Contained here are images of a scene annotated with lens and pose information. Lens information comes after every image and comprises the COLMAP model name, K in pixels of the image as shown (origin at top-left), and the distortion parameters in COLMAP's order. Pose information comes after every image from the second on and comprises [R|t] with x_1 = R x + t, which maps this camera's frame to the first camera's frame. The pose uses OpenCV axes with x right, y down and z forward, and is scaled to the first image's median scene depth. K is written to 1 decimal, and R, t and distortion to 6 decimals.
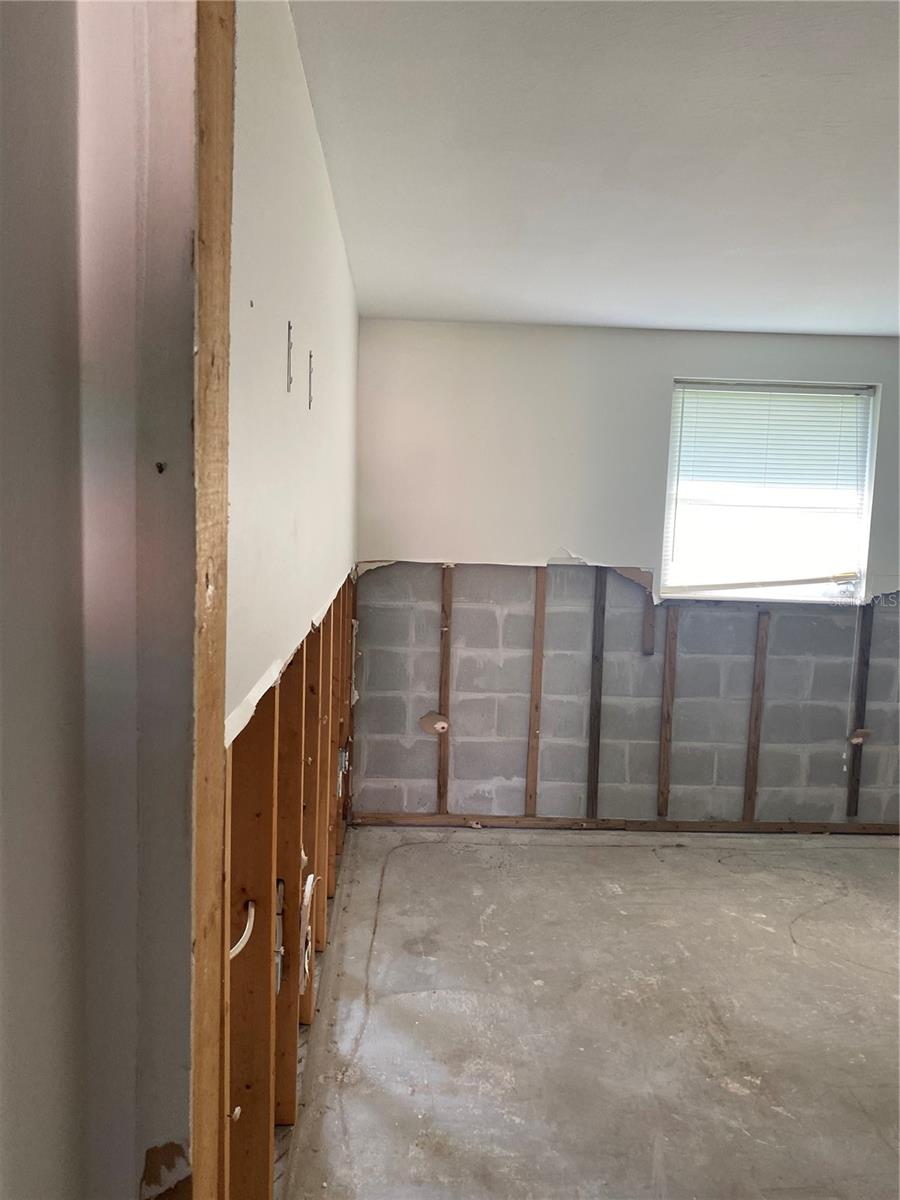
lens RADIAL K [[916.4, 0, 456.3], [0, 916.4, 589.9], [0, 0, 1]] dist [0.046071, -0.048617]
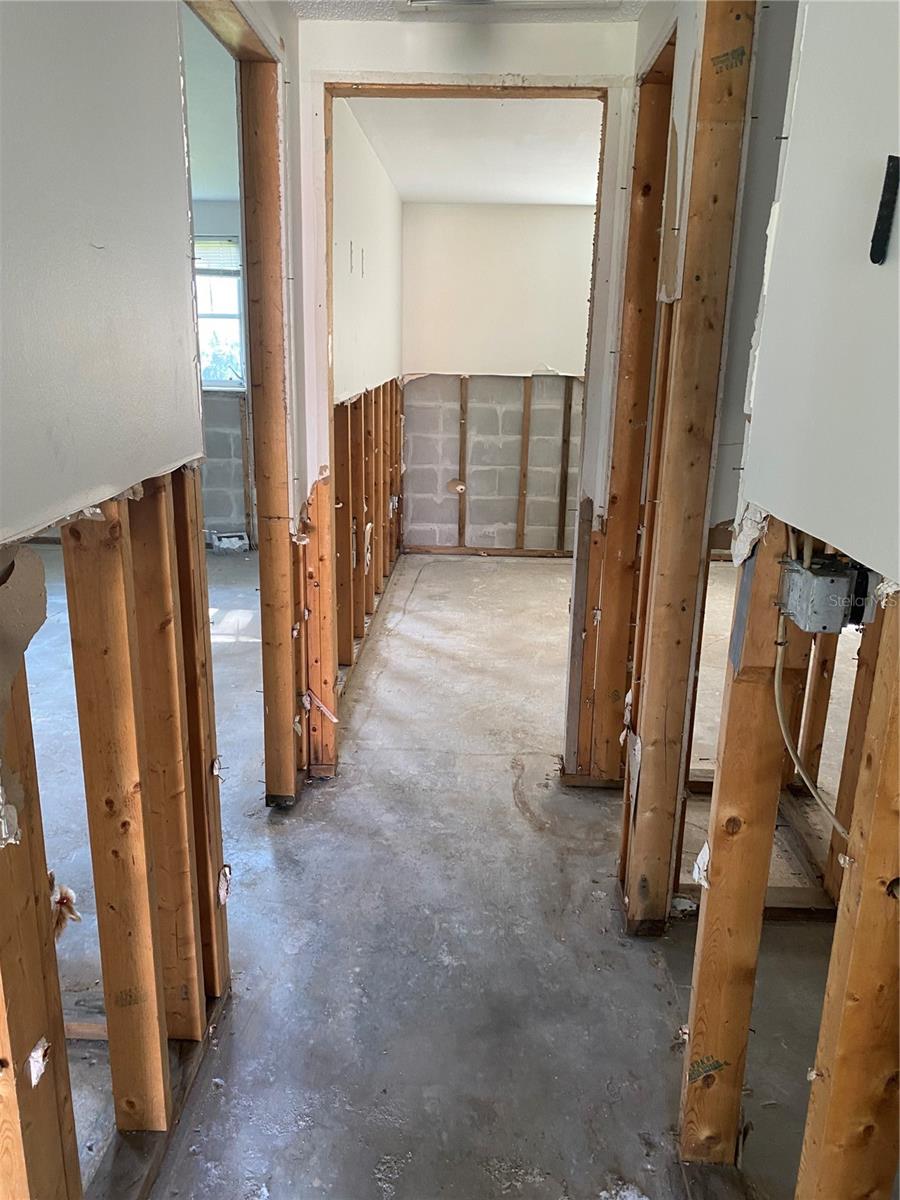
lens RADIAL K [[916.4, 0, 429.7], [0, 916.4, 615.6], [0, 0, 1]] dist [0.046071, -0.048617]
pose [[0.993517, 0.015792, -0.112584, 0.105608], [0.005405, 0.982624, 0.185530, 0.074388], [0.113558, -0.184935, 0.976168, -0.511219]]
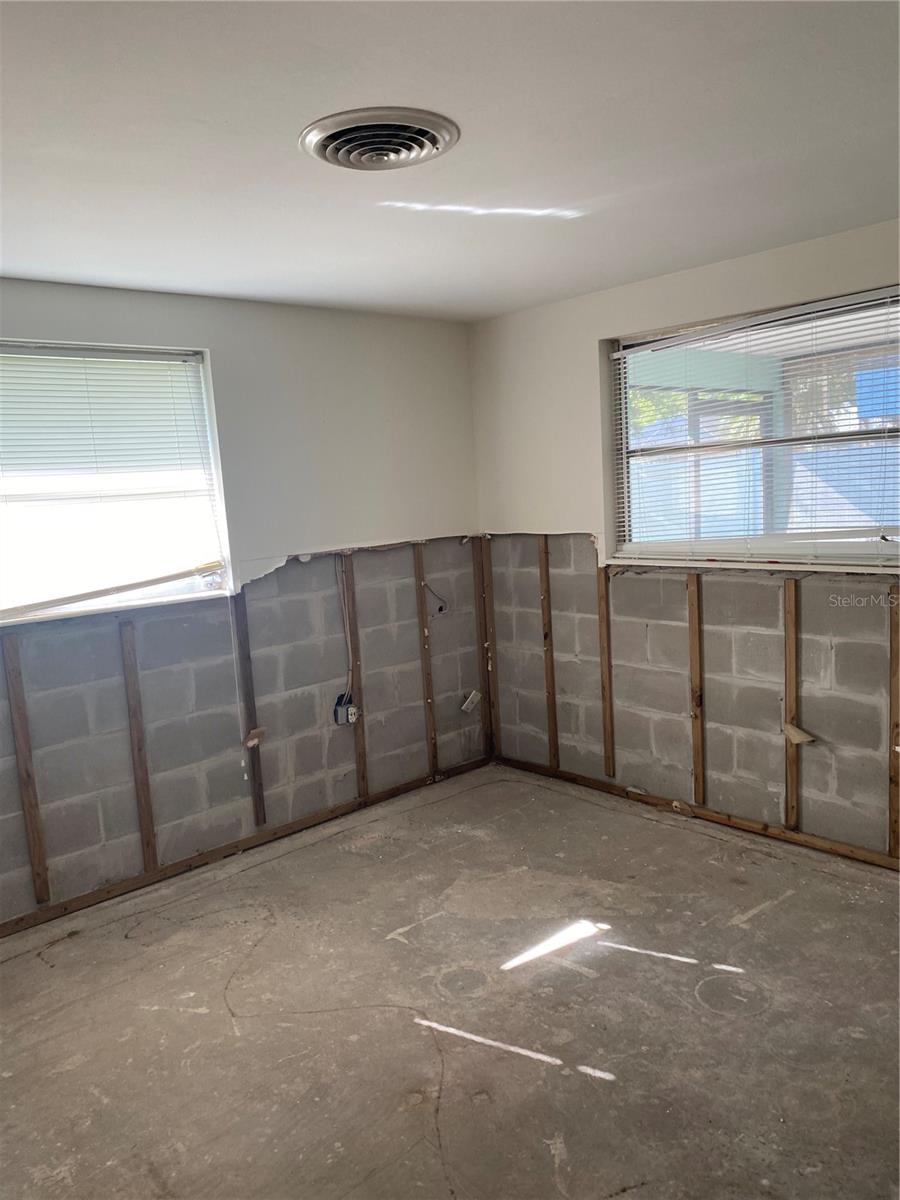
lens RADIAL K [[916.4, 0, 459.6], [0, 916.4, 610.3], [0, 0, 1]] dist [0.046071, -0.048617]
pose [[0.768854, -0.170842, 0.616179, 0.062468], [0.151723, 0.984869, 0.083748, -0.012839], [-0.621163, 0.029099, 0.783141, 0.183125]]
